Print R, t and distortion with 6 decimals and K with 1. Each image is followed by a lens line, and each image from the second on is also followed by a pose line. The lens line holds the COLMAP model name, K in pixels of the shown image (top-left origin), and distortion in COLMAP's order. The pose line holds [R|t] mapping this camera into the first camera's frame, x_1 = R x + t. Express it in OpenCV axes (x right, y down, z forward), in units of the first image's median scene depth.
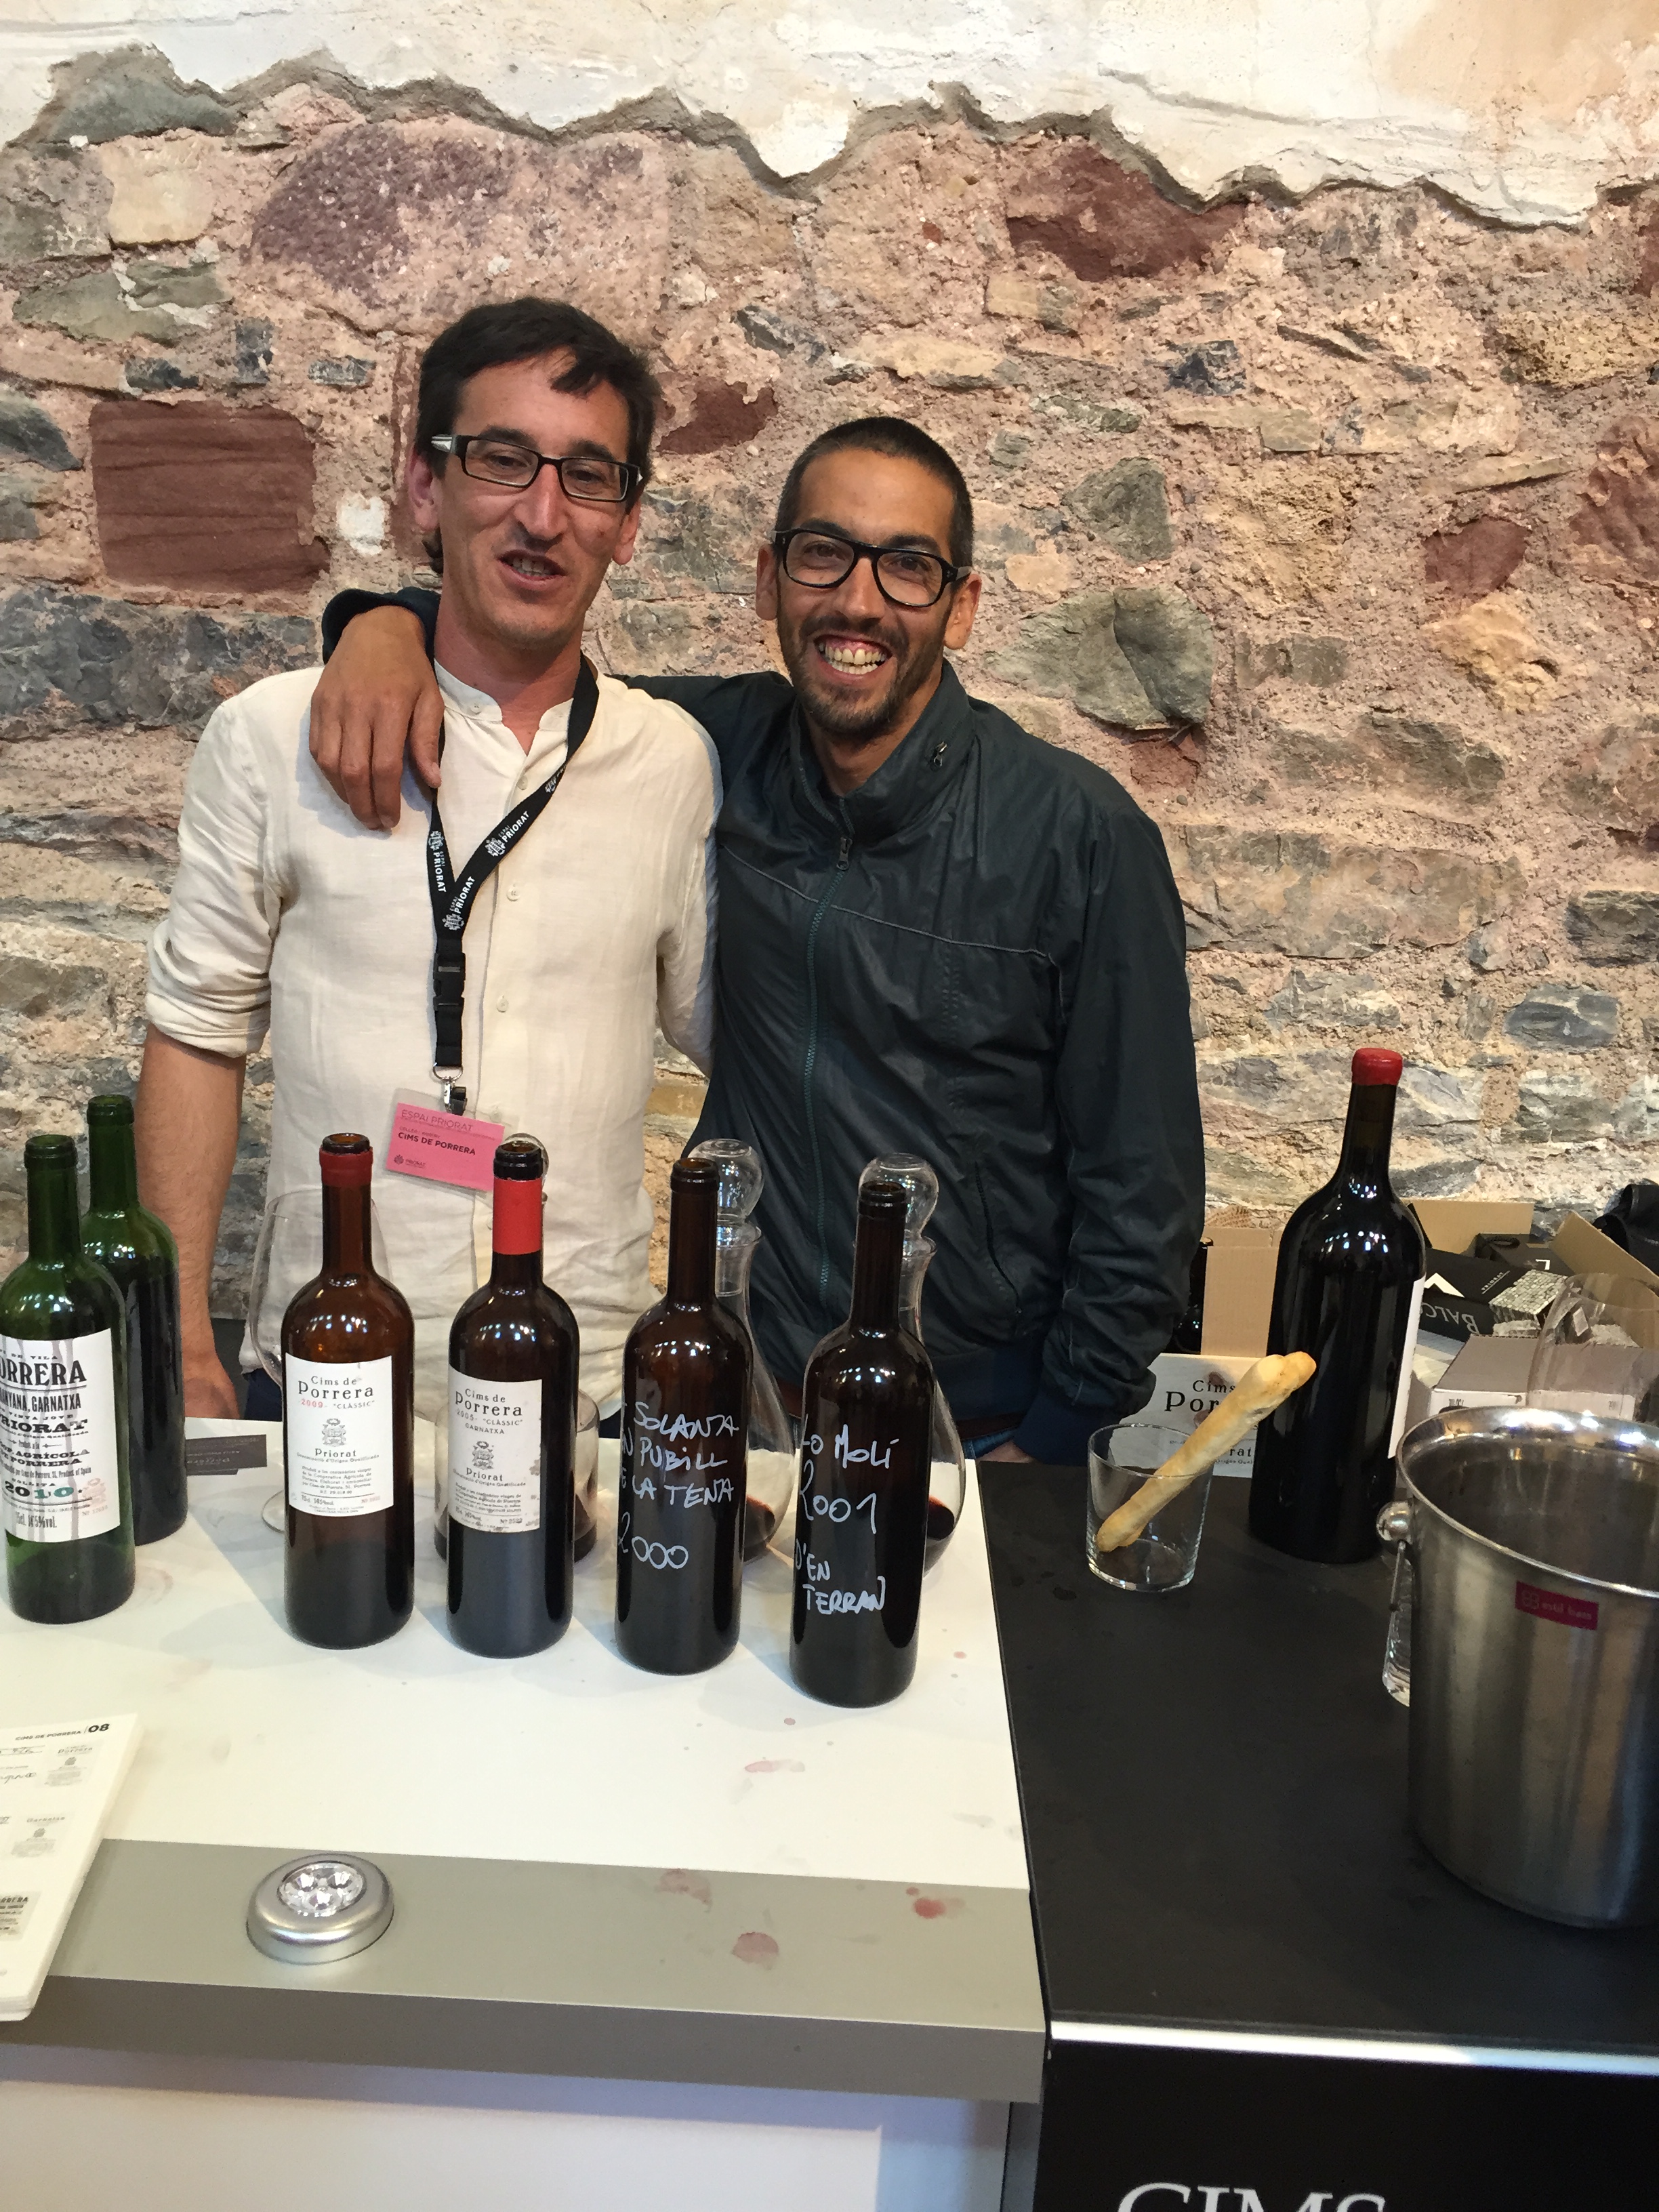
lens RADIAL K [[1856.0, 0, 834.4], [0, 1856.0, 1090.9], [0, 0, 1]] dist [0.037009, -0.053408]
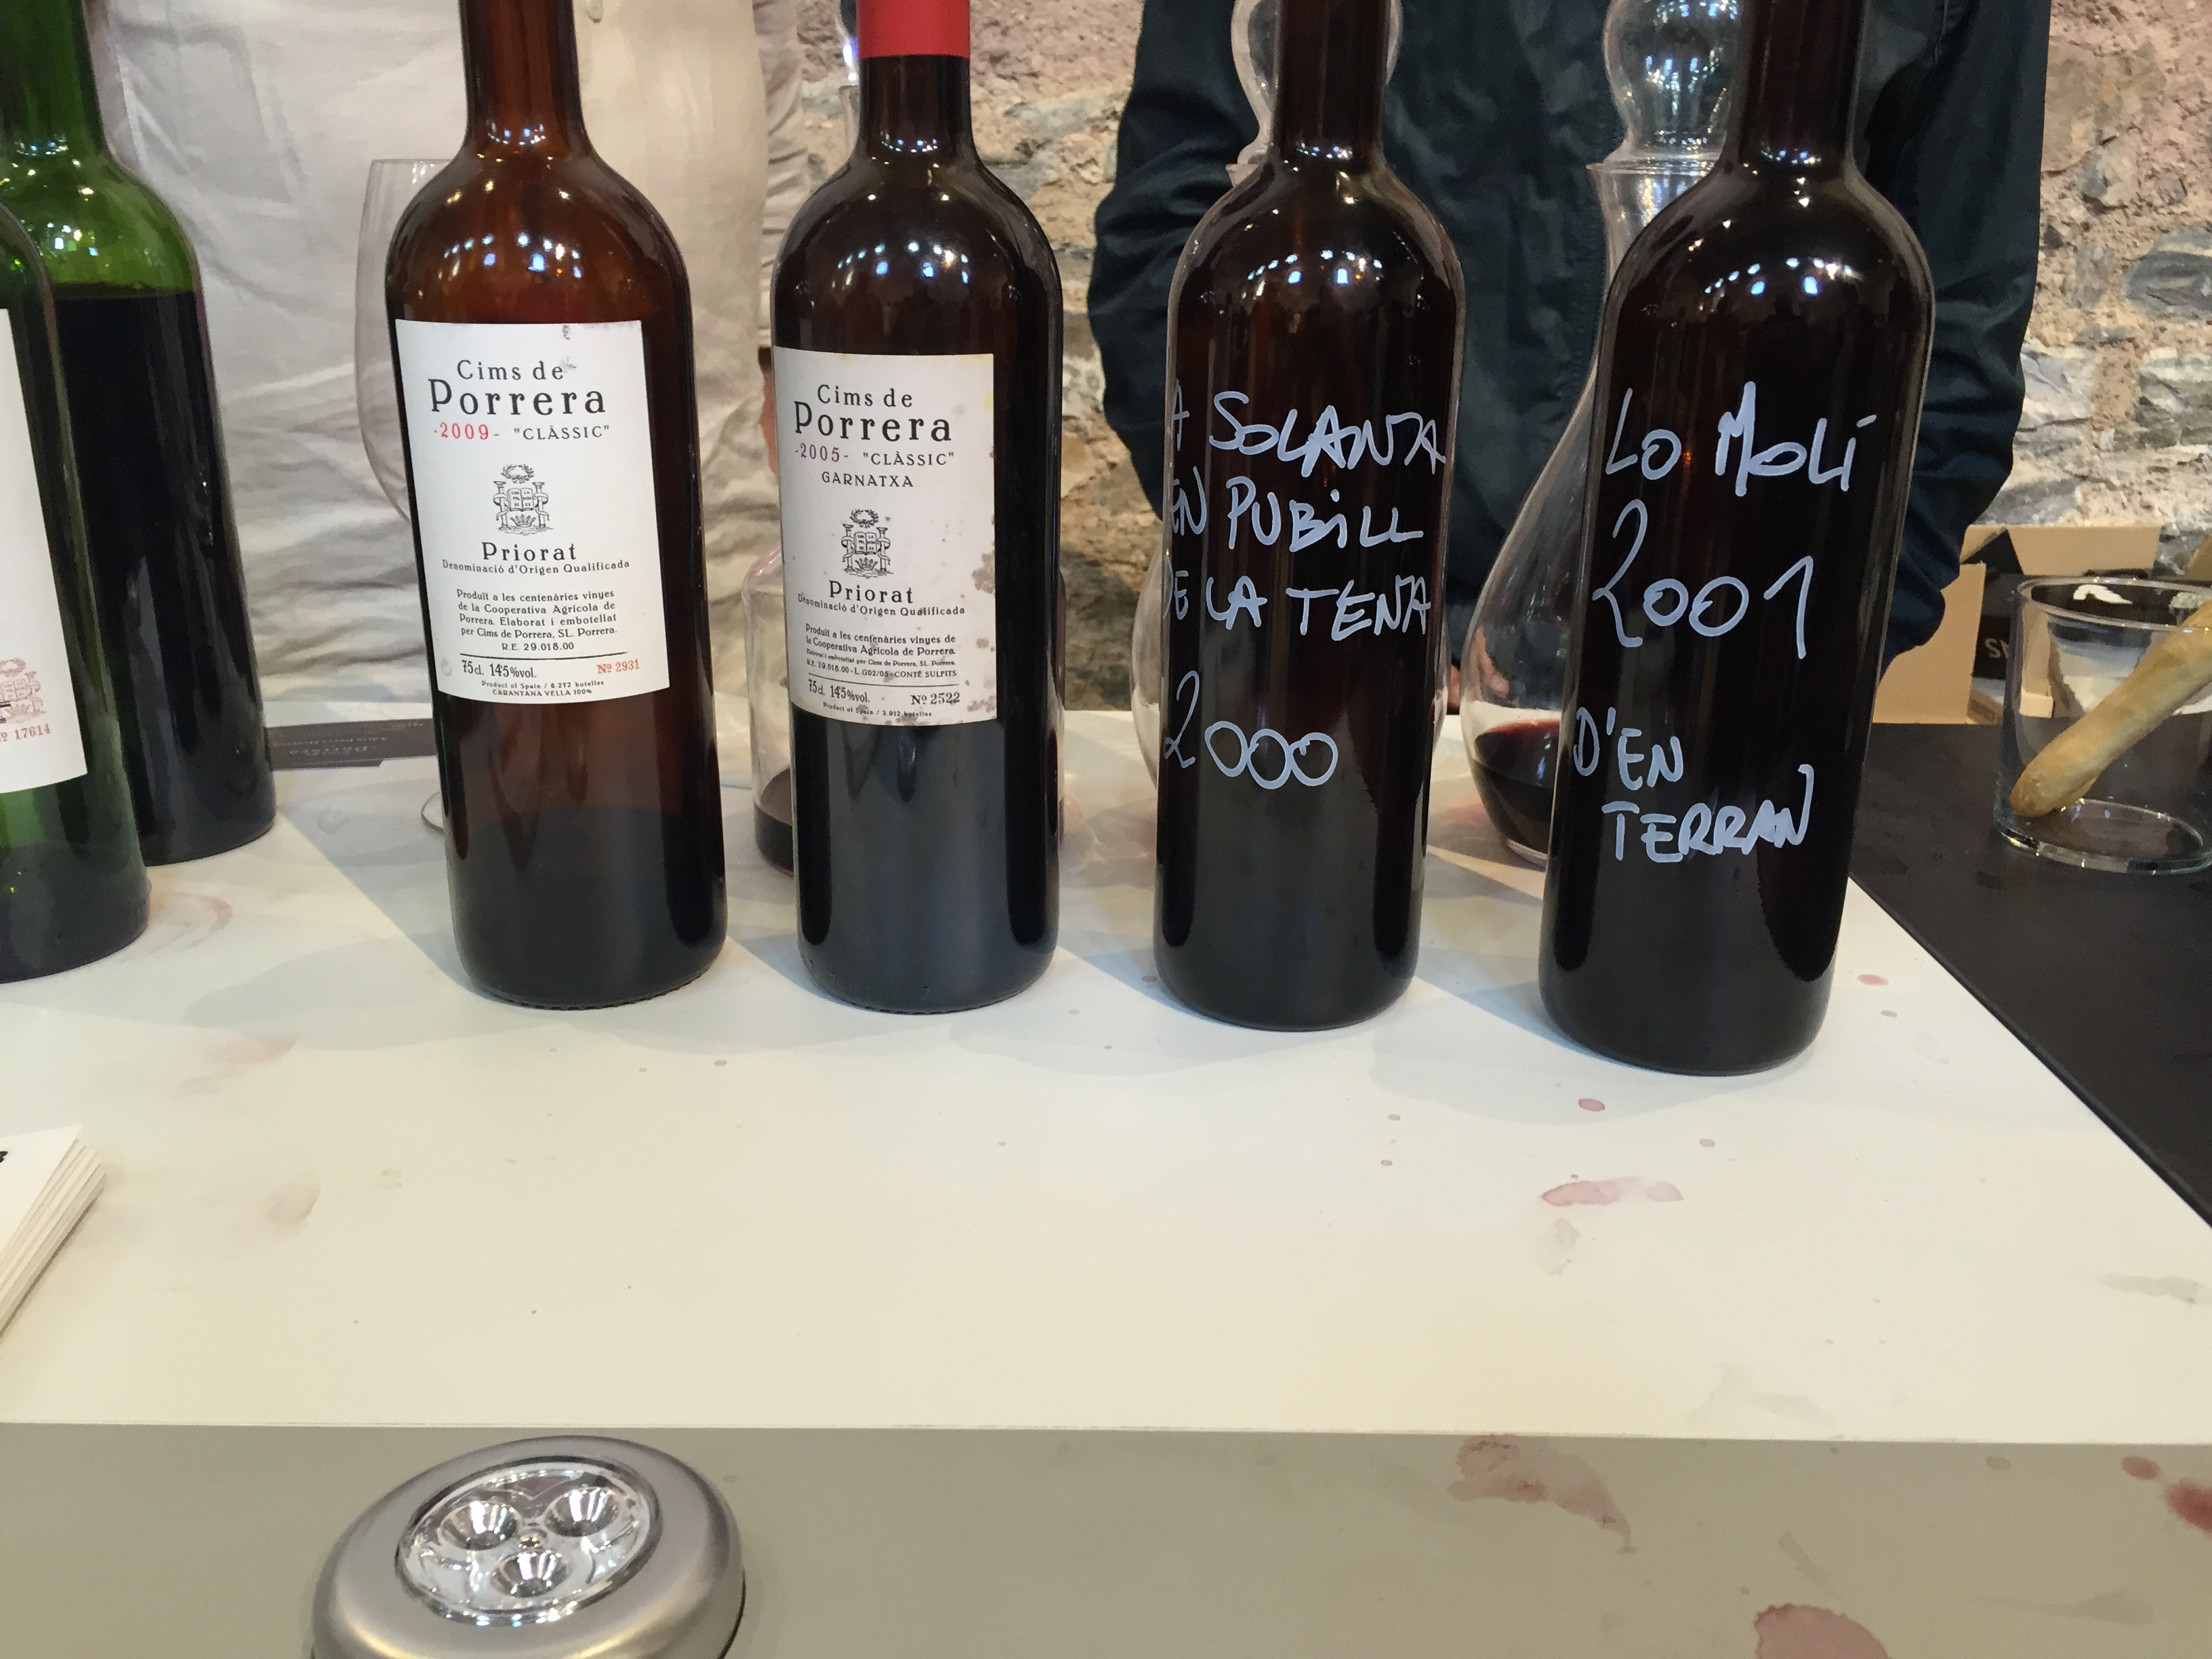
lens RADIAL K [[1856.0, 0, 1096.8], [0, 1856.0, 842.2], [0, 0, 1]] dist [0.037009, -0.053408]
pose [[0.999028, -0.044069, -0.001351, -0.134844], [0.043999, 0.994537, 0.094660, 0.222971], [-0.002828, -0.094627, 0.995509, 0.548672]]
